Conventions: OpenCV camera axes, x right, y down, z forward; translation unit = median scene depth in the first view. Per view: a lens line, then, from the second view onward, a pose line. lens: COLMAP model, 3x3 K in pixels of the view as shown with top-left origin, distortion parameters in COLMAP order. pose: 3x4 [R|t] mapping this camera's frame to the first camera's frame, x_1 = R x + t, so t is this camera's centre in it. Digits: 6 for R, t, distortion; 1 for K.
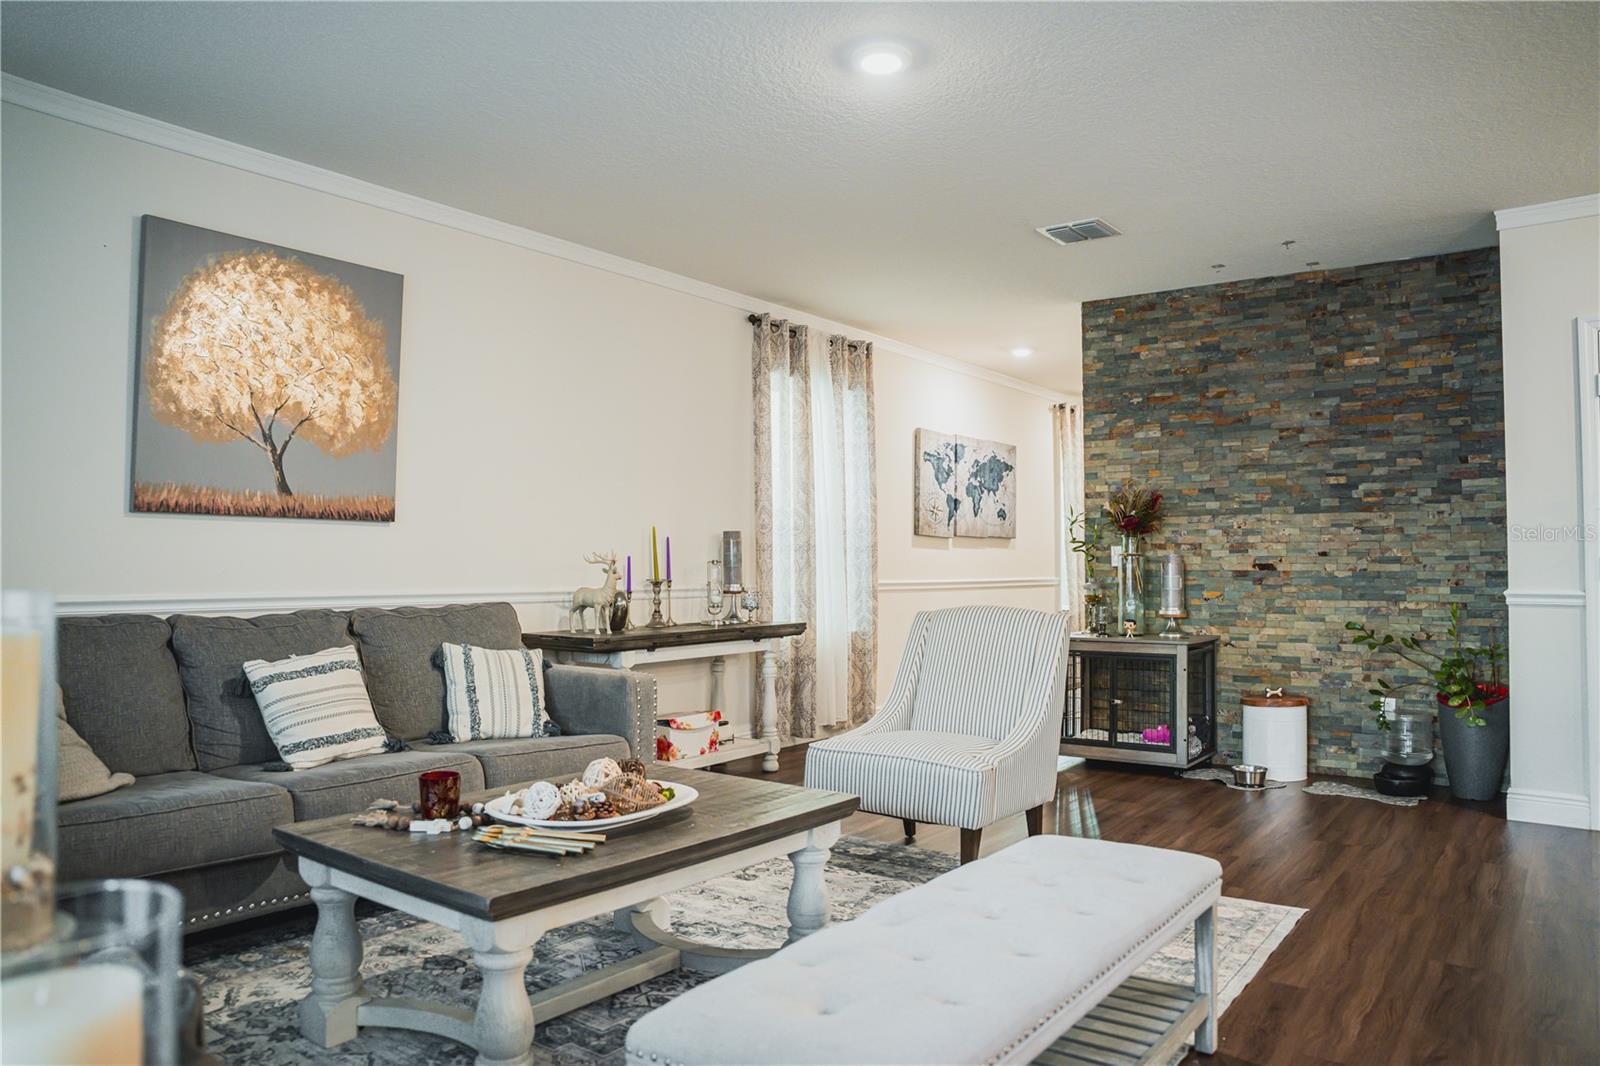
lens RADIAL K [[1105.4, 0, 800.0], [0, 1105.4, 533.0], [0, 0, 1]] dist [-0.107369, 0.000880]
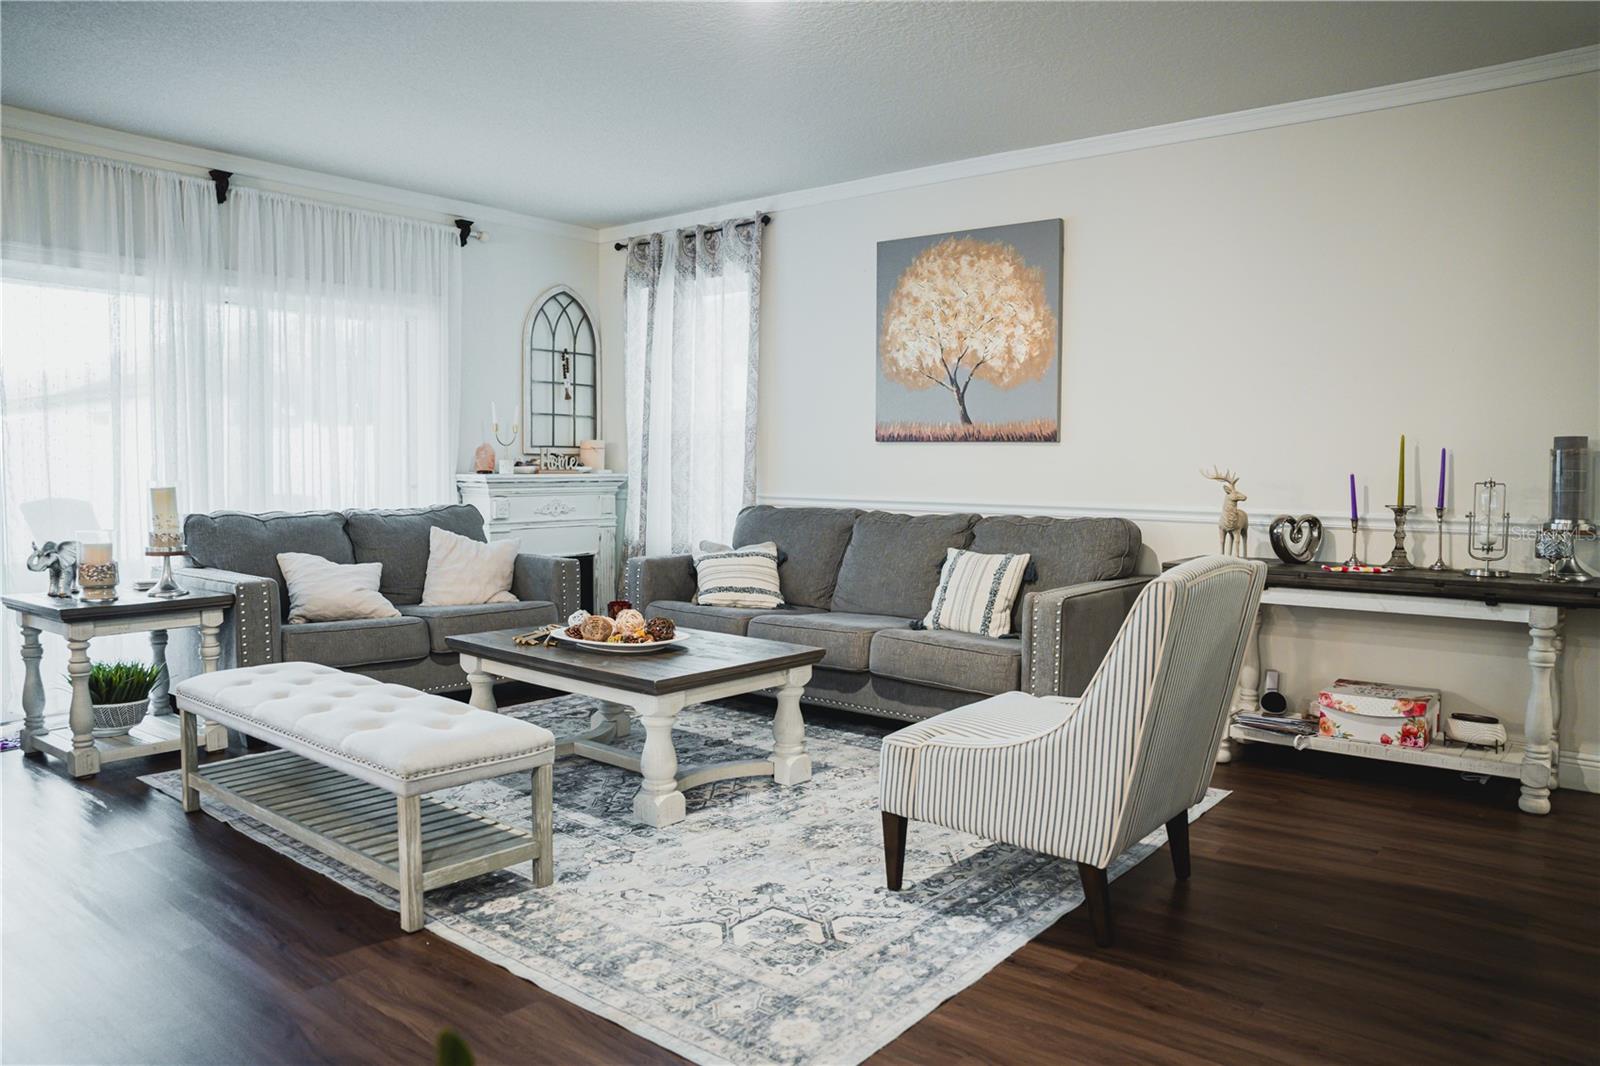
lens RADIAL K [[1111.9, 0, 800.0], [0, 1111.9, 533.0], [0, 0, 1]] dist [-0.154826, 0.000702]
pose [[-0.054076, 0.060419, -0.996707, 0.860255], [0.022394, 0.997990, 0.059282, 0.011716], [0.998286, -0.019114, -0.055320, 0.875212]]
